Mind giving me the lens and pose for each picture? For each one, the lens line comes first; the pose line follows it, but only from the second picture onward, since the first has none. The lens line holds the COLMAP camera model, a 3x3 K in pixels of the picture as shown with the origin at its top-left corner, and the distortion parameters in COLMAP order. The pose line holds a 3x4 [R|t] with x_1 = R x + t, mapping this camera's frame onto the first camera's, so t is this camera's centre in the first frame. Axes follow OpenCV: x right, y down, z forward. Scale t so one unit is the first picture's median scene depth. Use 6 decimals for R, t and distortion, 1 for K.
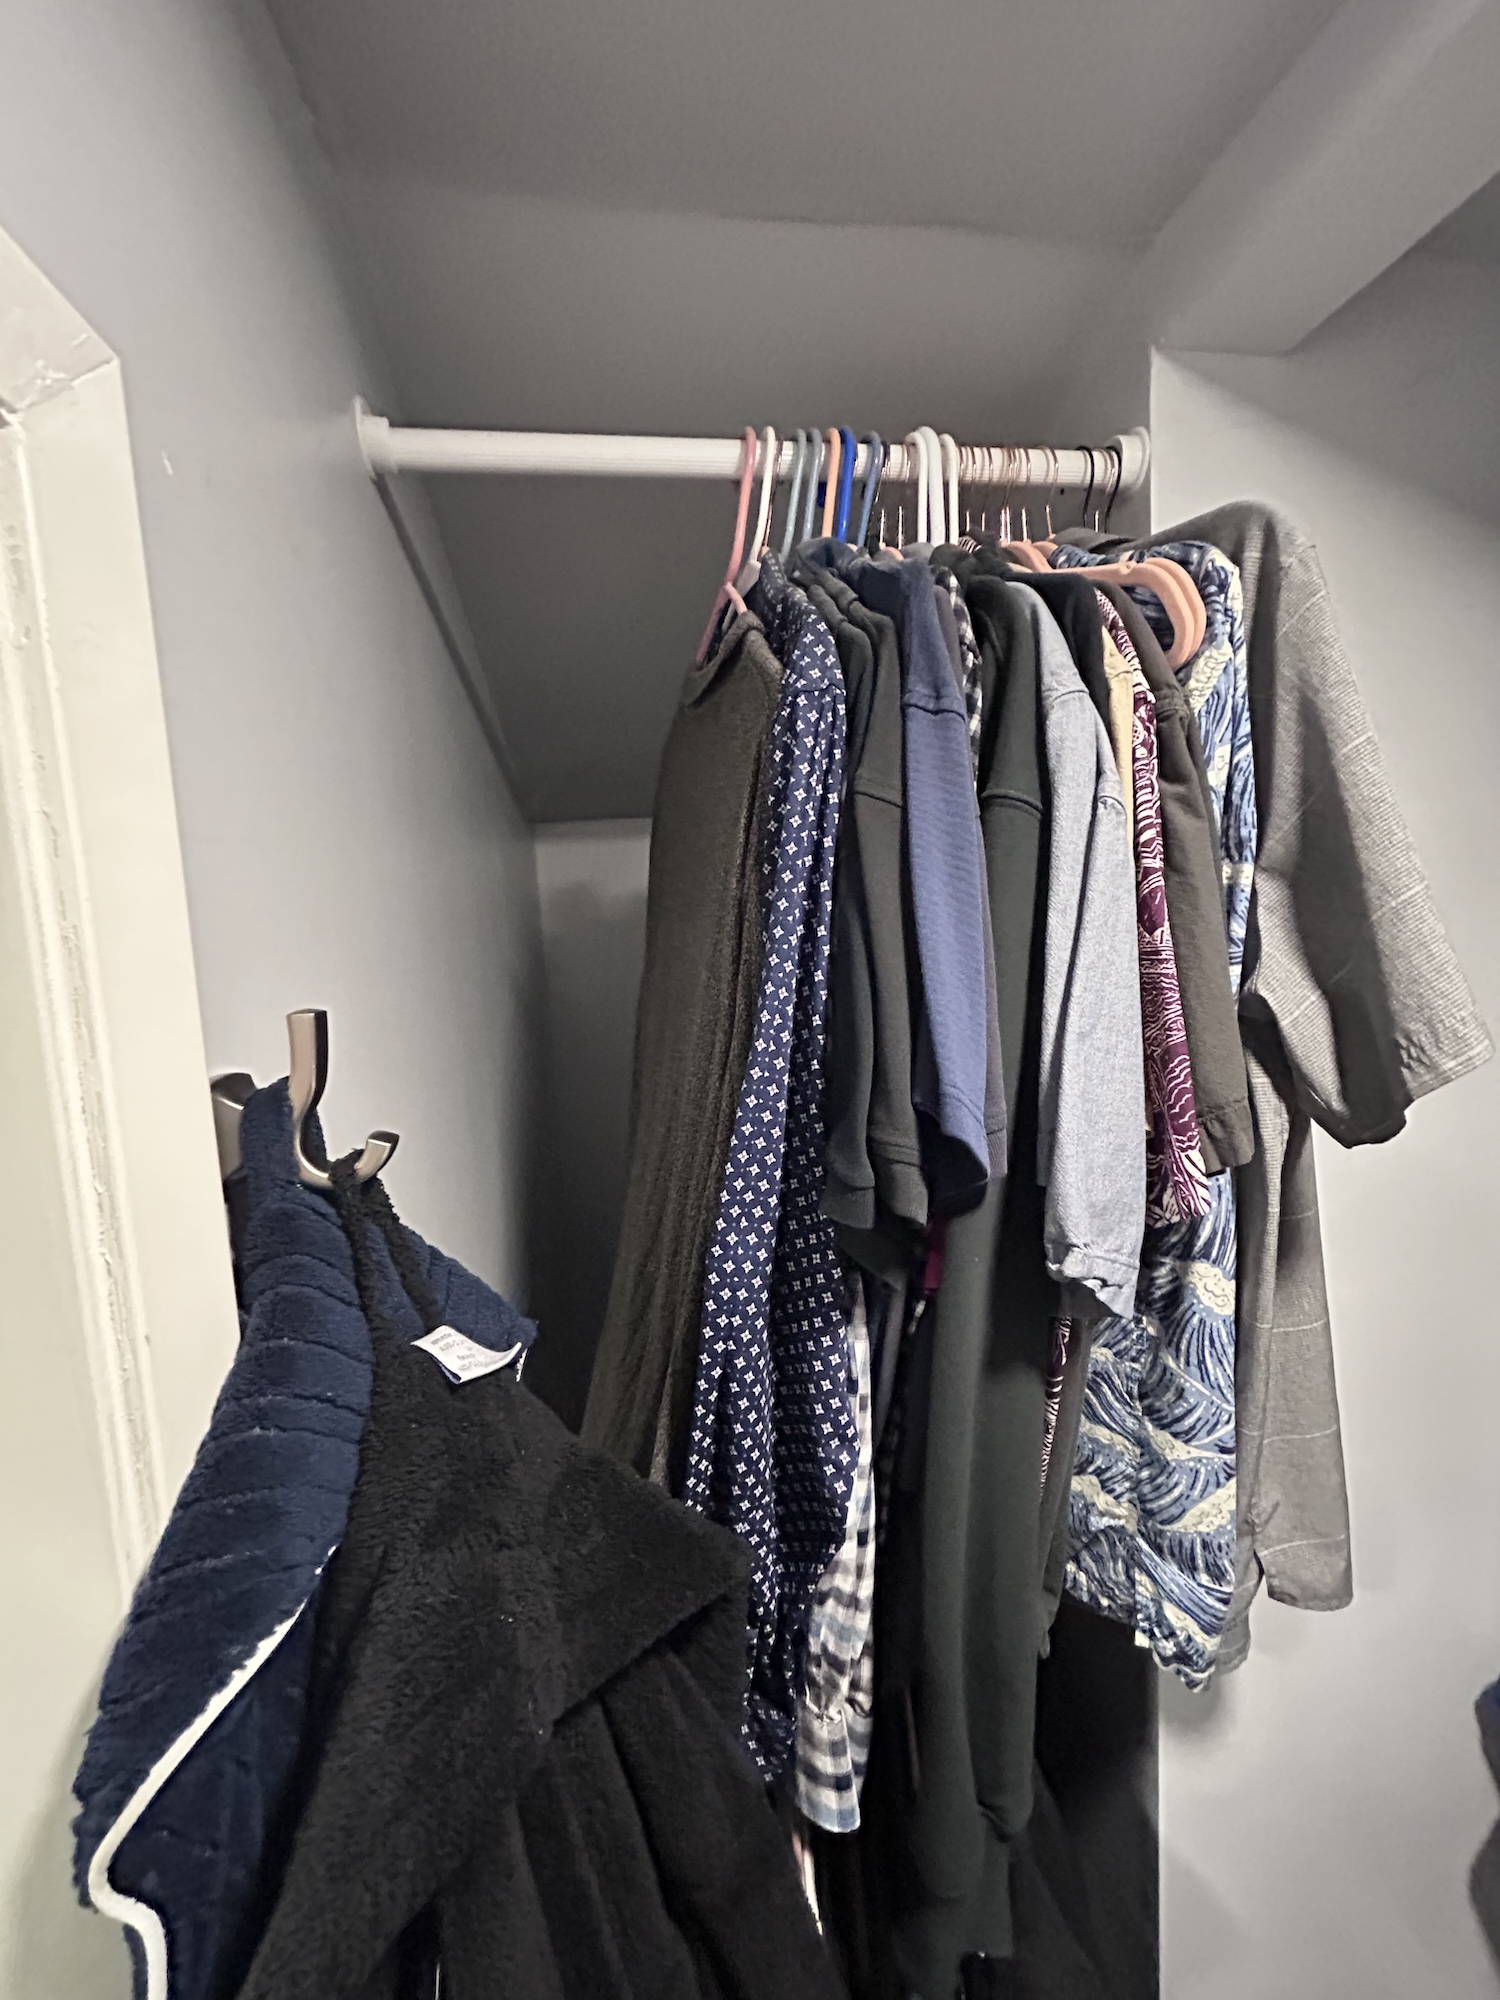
lens RADIAL K [[815.3, 0, 754.9], [0, 815.3, 991.5], [0, 0, 1]] dist [0.004586, -0.001470]
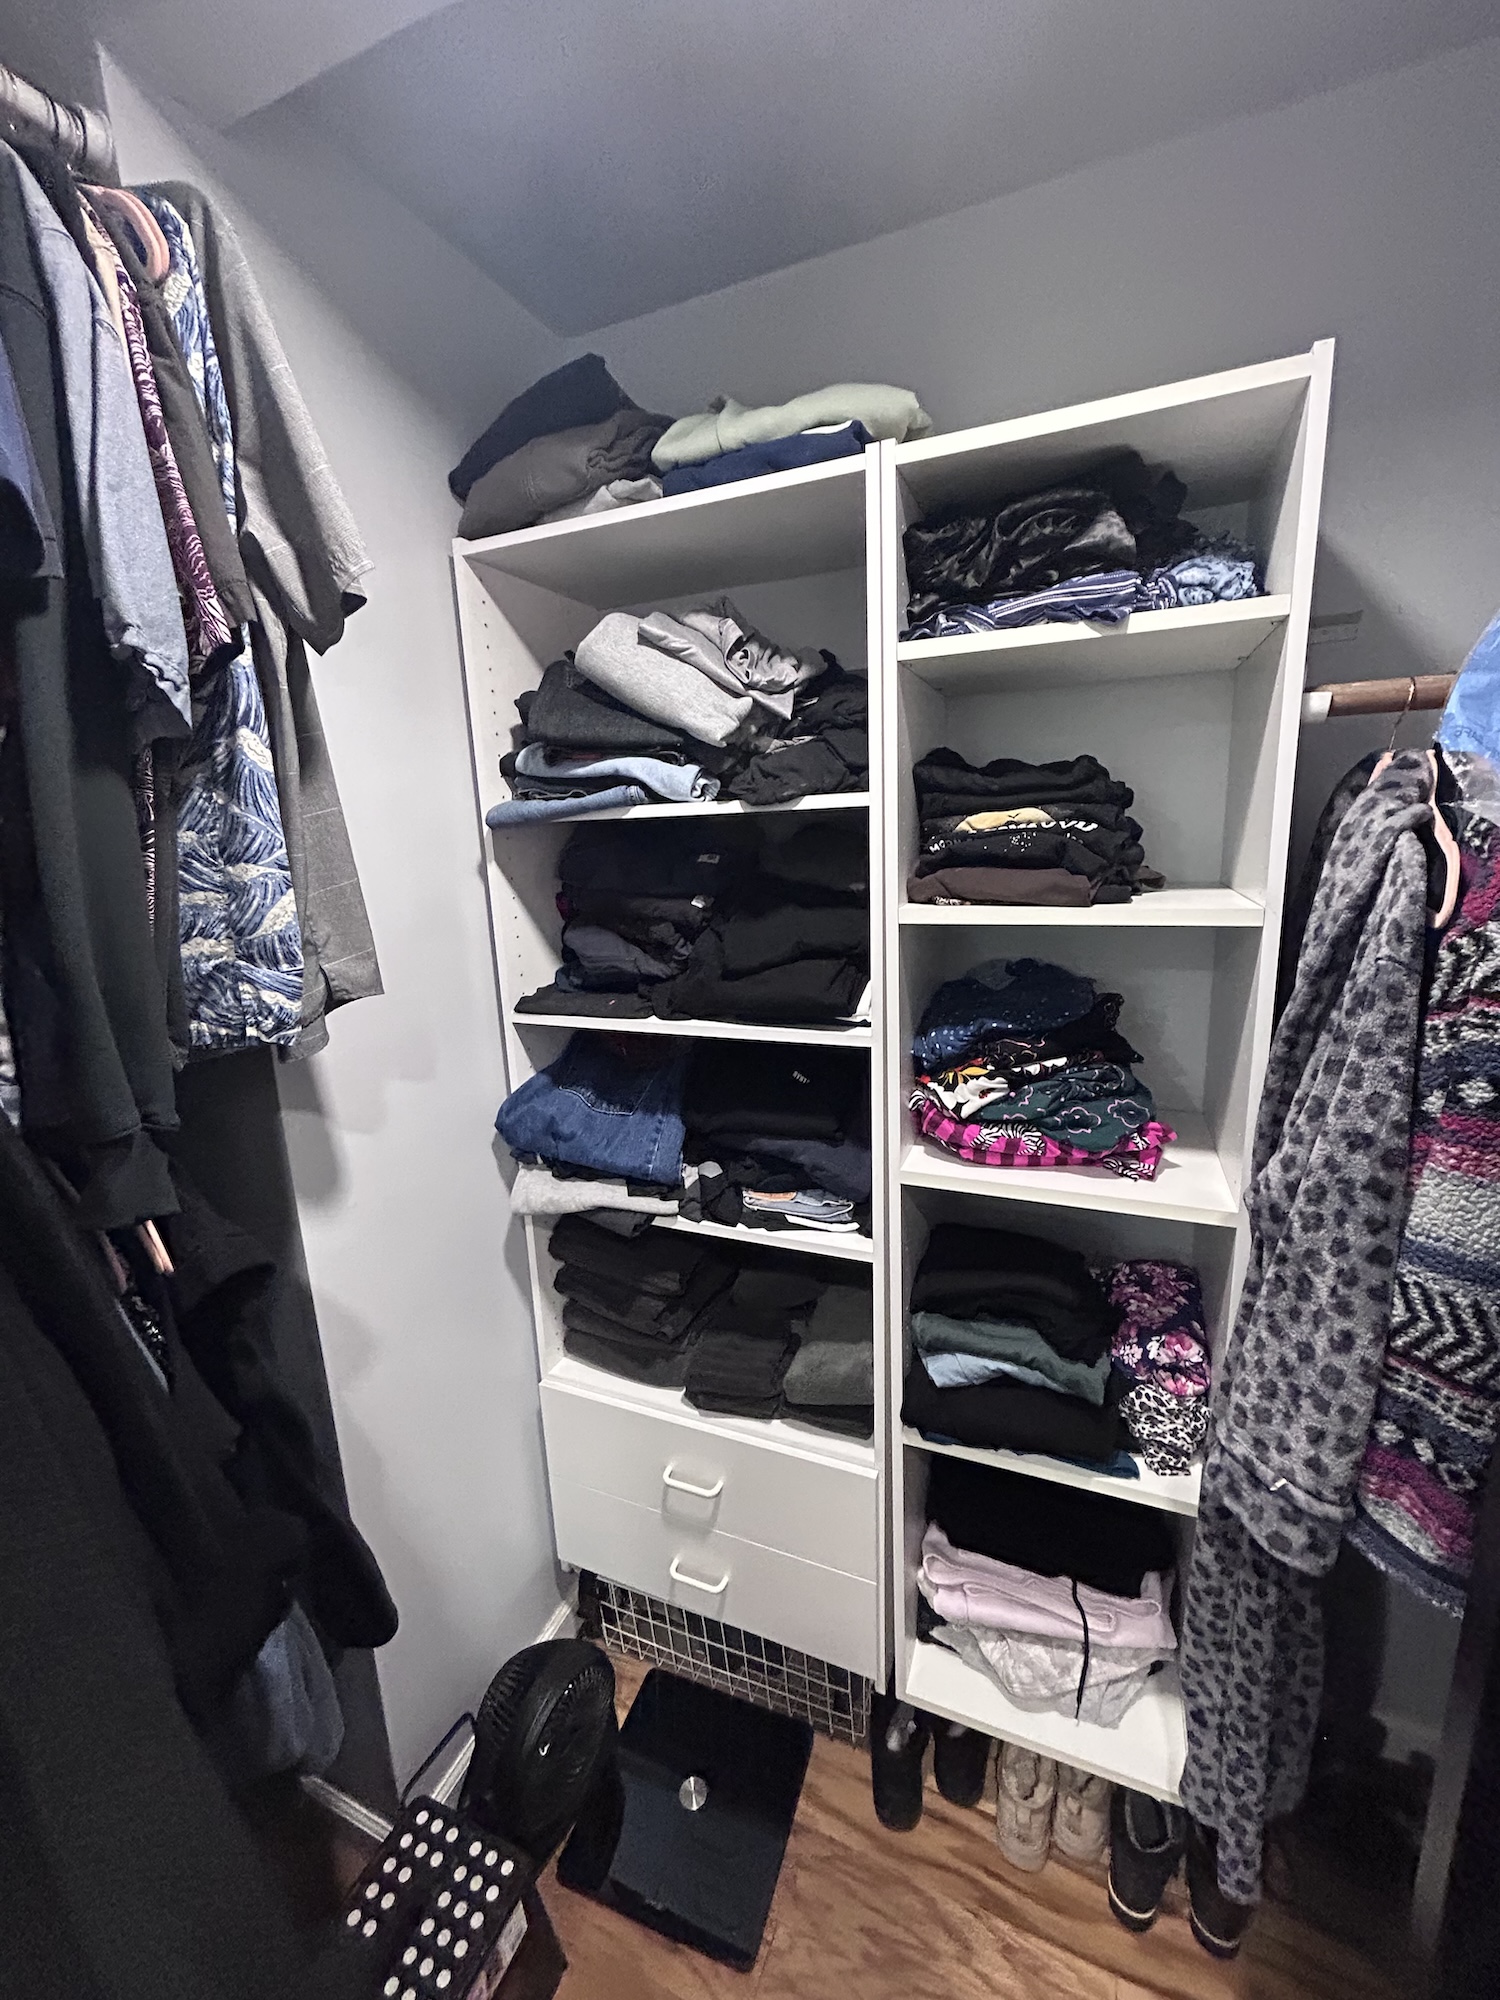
lens RADIAL K [[815.3, 0, 753.9], [0, 815.3, 1002.3], [0, 0, 1]] dist [0.004586, -0.001470]
pose [[0.548446, -0.147034, 0.823157, -0.243875], [0.090739, 0.989071, 0.116213, 0.737356], [-0.831248, 0.010956, 0.555794, -0.600143]]
